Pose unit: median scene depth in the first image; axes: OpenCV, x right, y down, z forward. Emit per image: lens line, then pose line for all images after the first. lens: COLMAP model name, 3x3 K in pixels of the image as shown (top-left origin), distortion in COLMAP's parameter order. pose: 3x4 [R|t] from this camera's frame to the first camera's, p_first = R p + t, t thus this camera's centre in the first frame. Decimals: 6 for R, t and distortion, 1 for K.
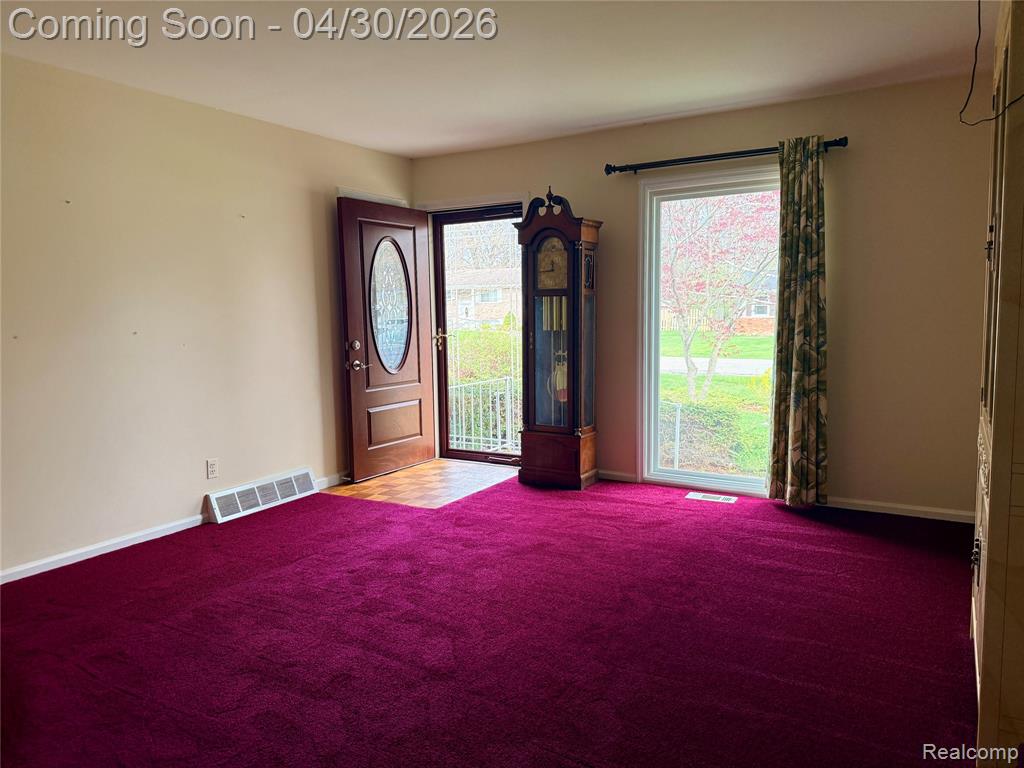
lens RADIAL K [[706.2, 0, 504.0], [0, 706.2, 384.5], [0, 0, 1]] dist [0.008610, -0.038689]
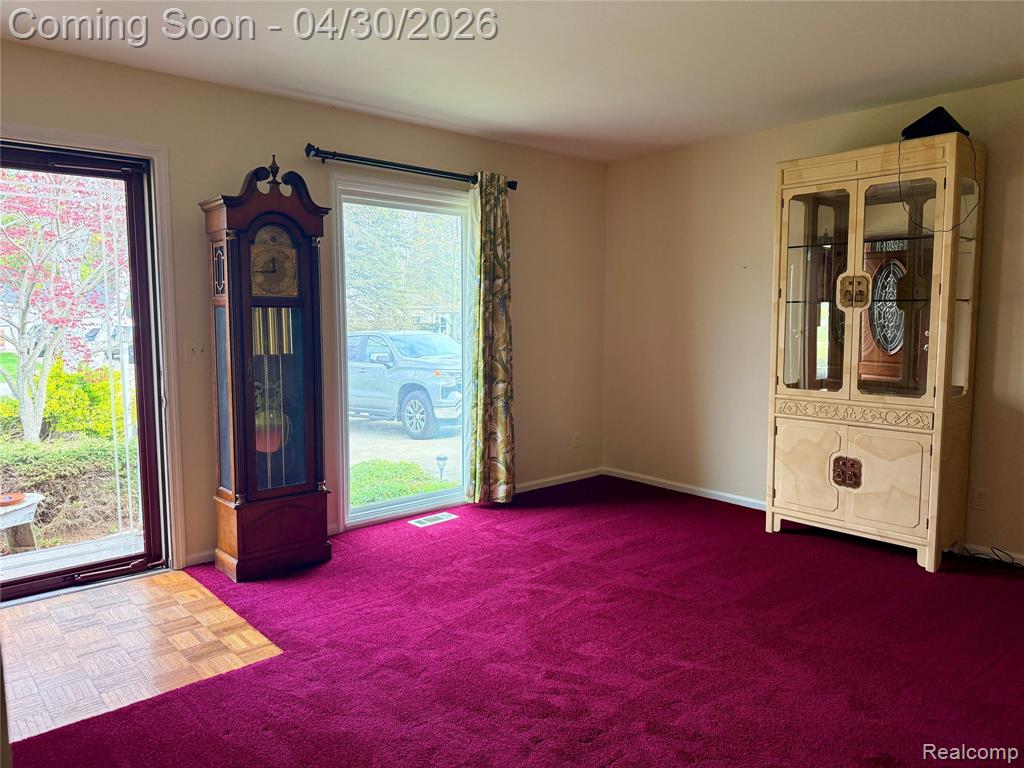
lens RADIAL K [[706.2, 0, 517.8], [0, 706.2, 386.1], [0, 0, 1]] dist [0.008610, -0.038689]
pose [[0.276893, -0.078821, 0.957662, -0.592126], [0.088078, 0.994516, 0.056388, -0.068180], [-0.956855, 0.068736, 0.282317, 0.597425]]
